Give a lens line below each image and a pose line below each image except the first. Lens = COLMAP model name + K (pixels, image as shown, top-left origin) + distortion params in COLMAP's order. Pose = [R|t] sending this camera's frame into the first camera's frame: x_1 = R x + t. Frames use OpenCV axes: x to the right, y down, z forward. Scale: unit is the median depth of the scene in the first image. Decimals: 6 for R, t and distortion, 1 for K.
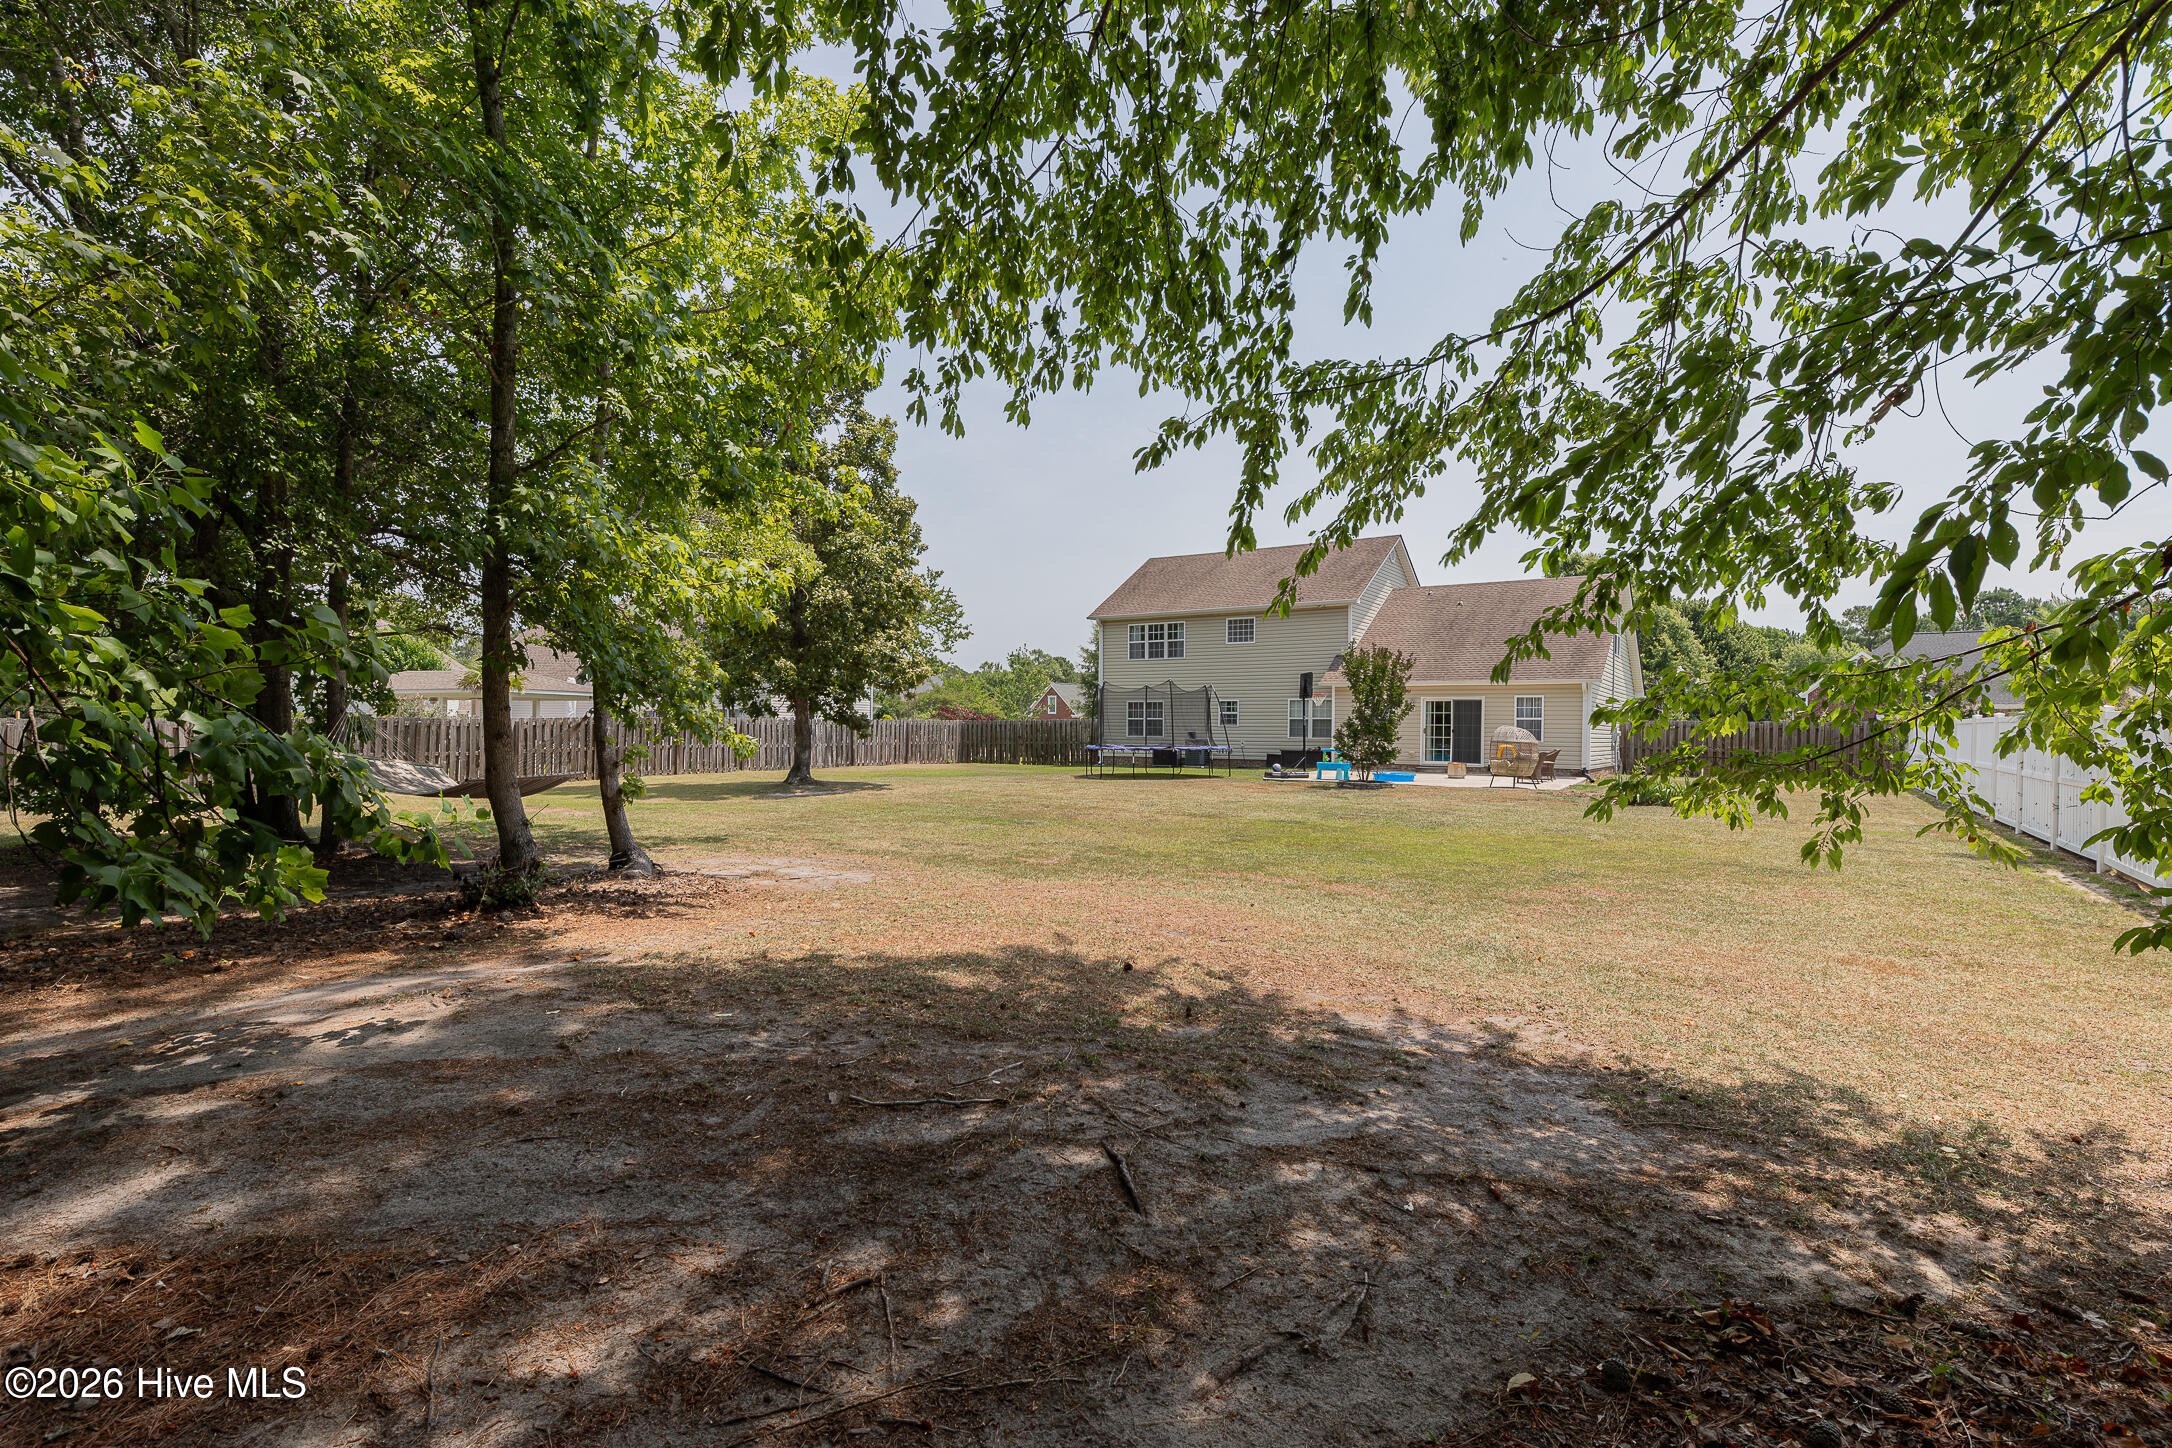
lens RADIAL K [[1020.5, 0, 1078.8], [0, 1020.5, 749.8], [0, 0, 1]] dist [-0.000388, 0.000045]
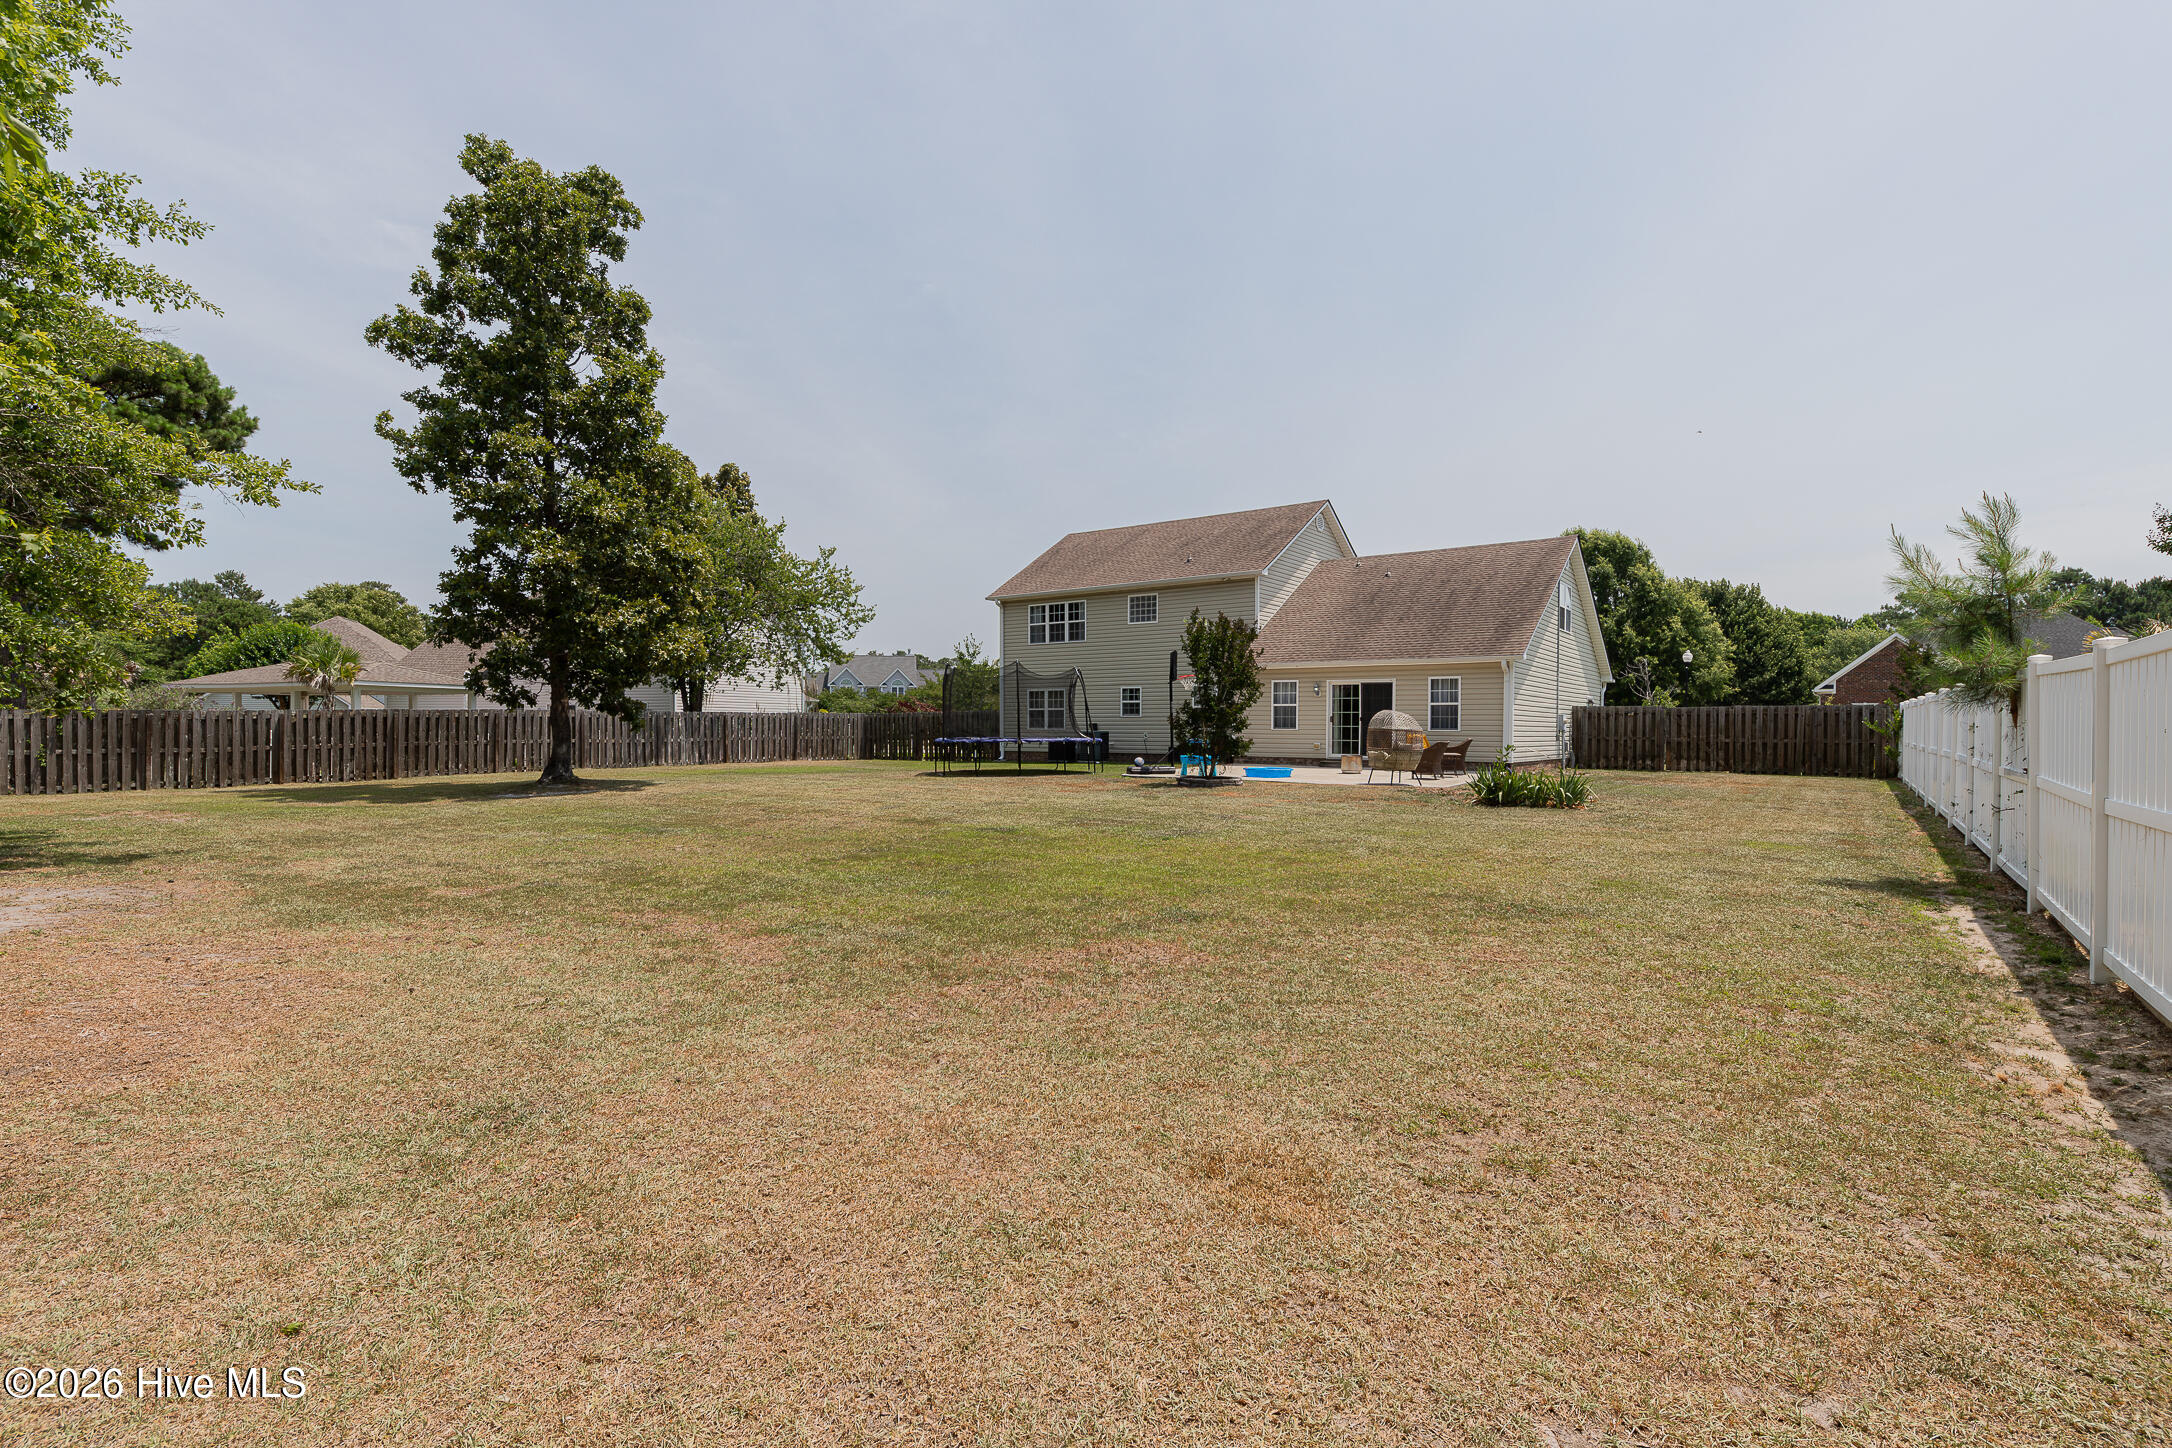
lens RADIAL K [[1020.5, 0, 1078.8], [0, 1020.5, 749.8], [0, 0, 1]] dist [-0.000388, 0.000045]
pose [[0.999039, -0.004799, -0.043567, 0.141367], [0.004879, 0.999987, 0.001725, 0.004146], [0.043558, -0.001936, 0.999049, 0.106936]]
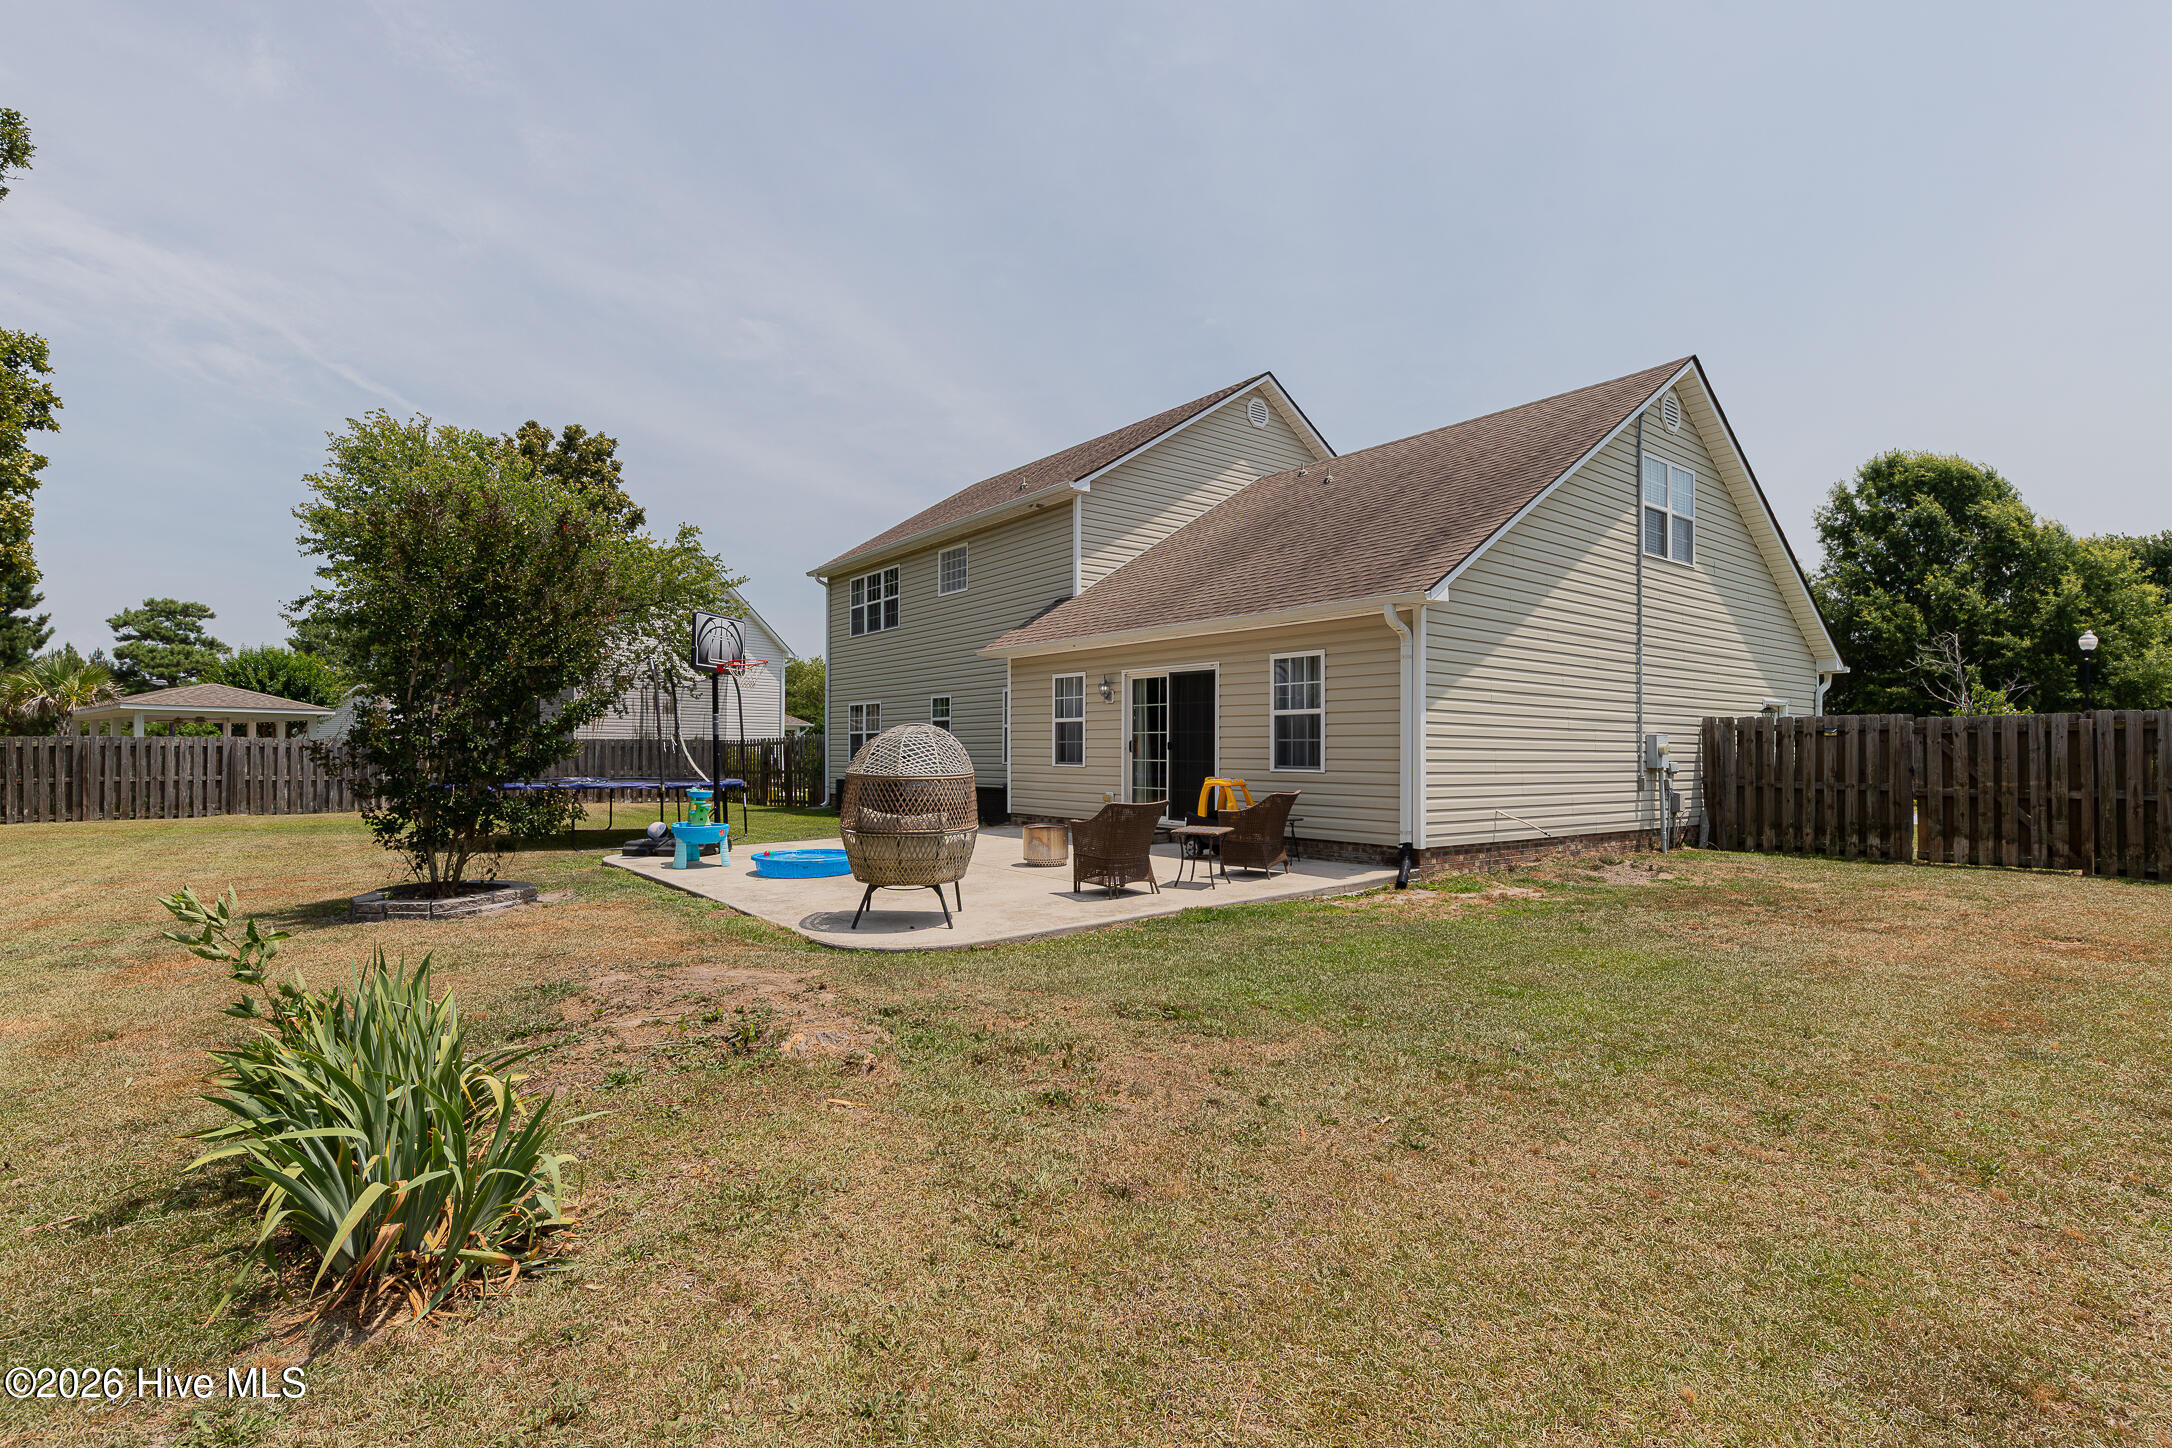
lens RADIAL K [[1037.1, 0, 1086.0], [0, 1037.1, 724.0], [0, 0, 1]] dist [-0.002387, -0.000020]
pose [[0.951380, -0.015956, -0.307605, 0.400528], [0.000020, 0.998661, -0.051741, -0.004434], [0.308019, 0.049220, 0.950106, 0.492126]]
